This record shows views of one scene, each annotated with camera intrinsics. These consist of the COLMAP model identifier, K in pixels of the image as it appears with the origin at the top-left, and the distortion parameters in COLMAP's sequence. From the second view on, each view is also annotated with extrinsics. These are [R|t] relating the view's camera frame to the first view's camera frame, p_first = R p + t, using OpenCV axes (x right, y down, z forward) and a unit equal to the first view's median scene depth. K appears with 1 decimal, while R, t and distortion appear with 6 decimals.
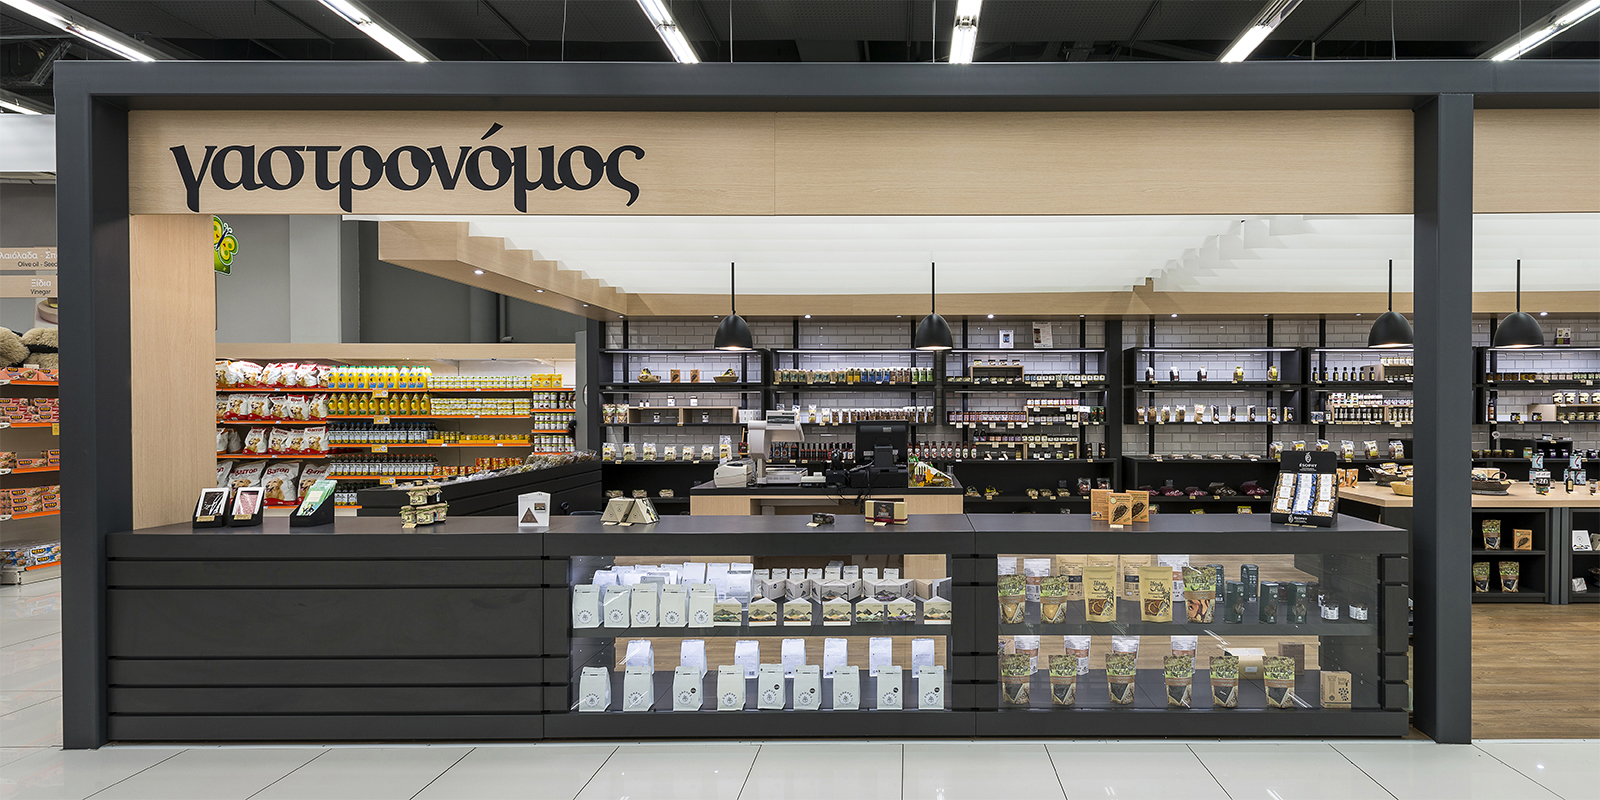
lens RADIAL K [[732.5, 0, 801.9], [0, 732.5, 412.2], [0, 0, 1]] dist [0.013016, -0.000453]
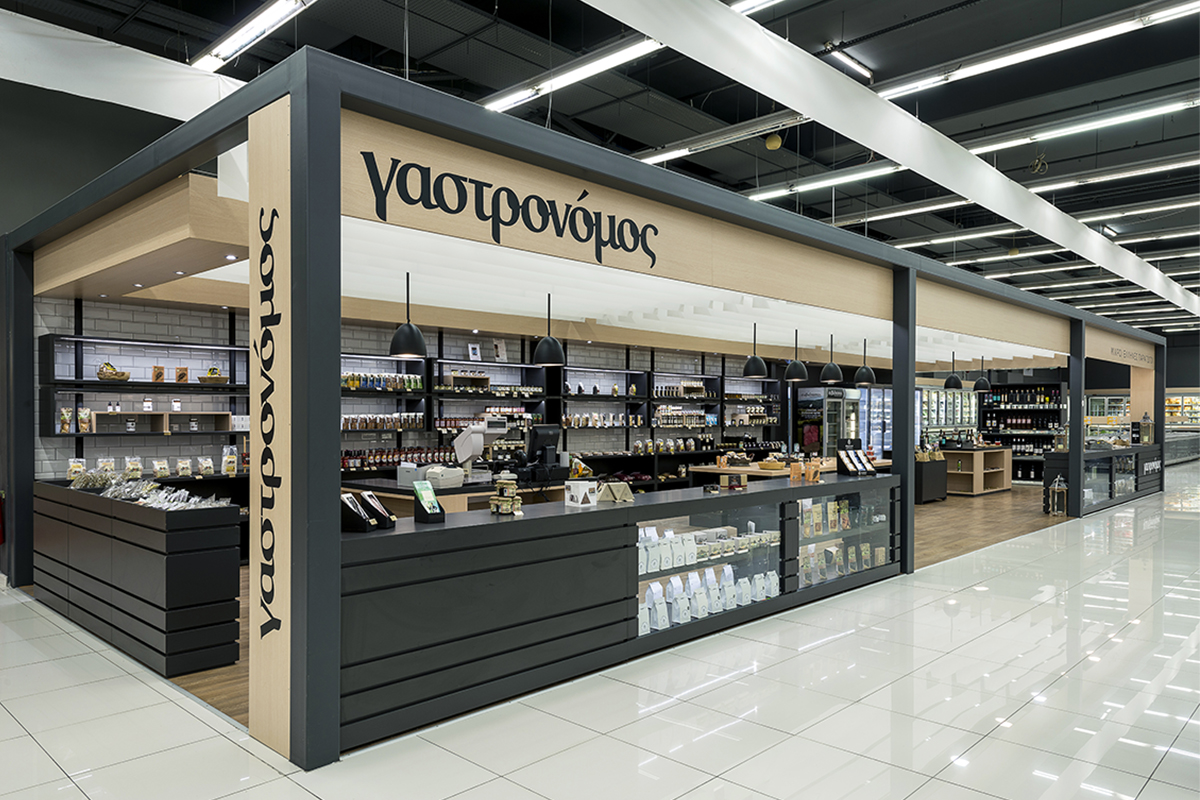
lens RADIAL K [[855.2, 0, 598.8], [0, 855.2, 423.3], [0, 0, 1]] dist [0.045121, -0.000761]
pose [[0.679323, -0.003383, 0.733831, -0.545319], [0.000374, 0.999991, 0.004264, 0.001654], [-0.733839, -0.002622, 0.679319, -0.009911]]
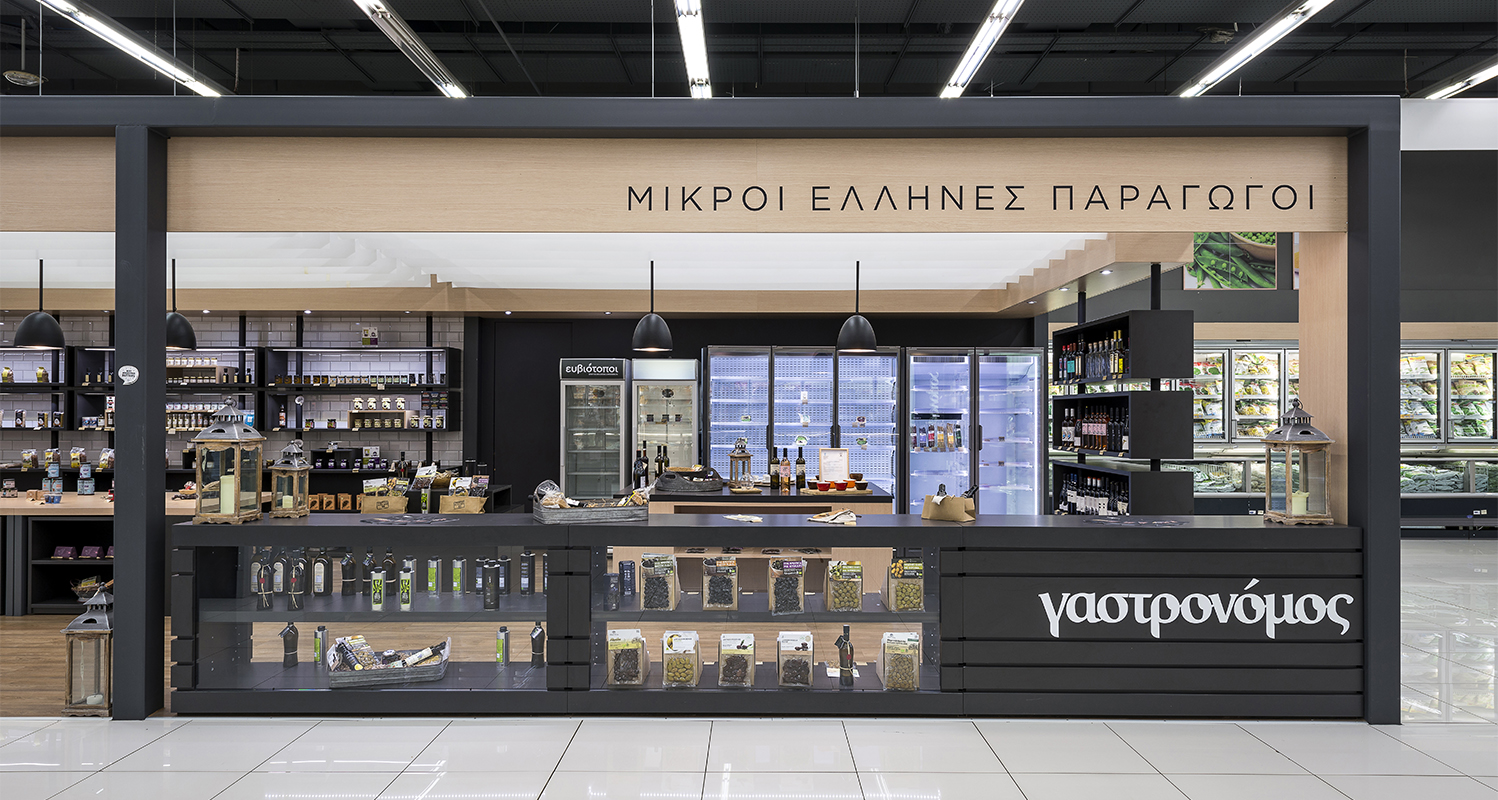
lens RADIAL K [[845.2, 0, 716.2], [0, 845.2, 408.9], [0, 0, 1]] dist [0.006609, -0.000557]
pose [[0.999987, 0.004826, 0.001634, 1.483936], [-0.004804, 0.999903, -0.013107, -0.000562], [-0.001697, 0.013099, 0.999913, -0.055249]]
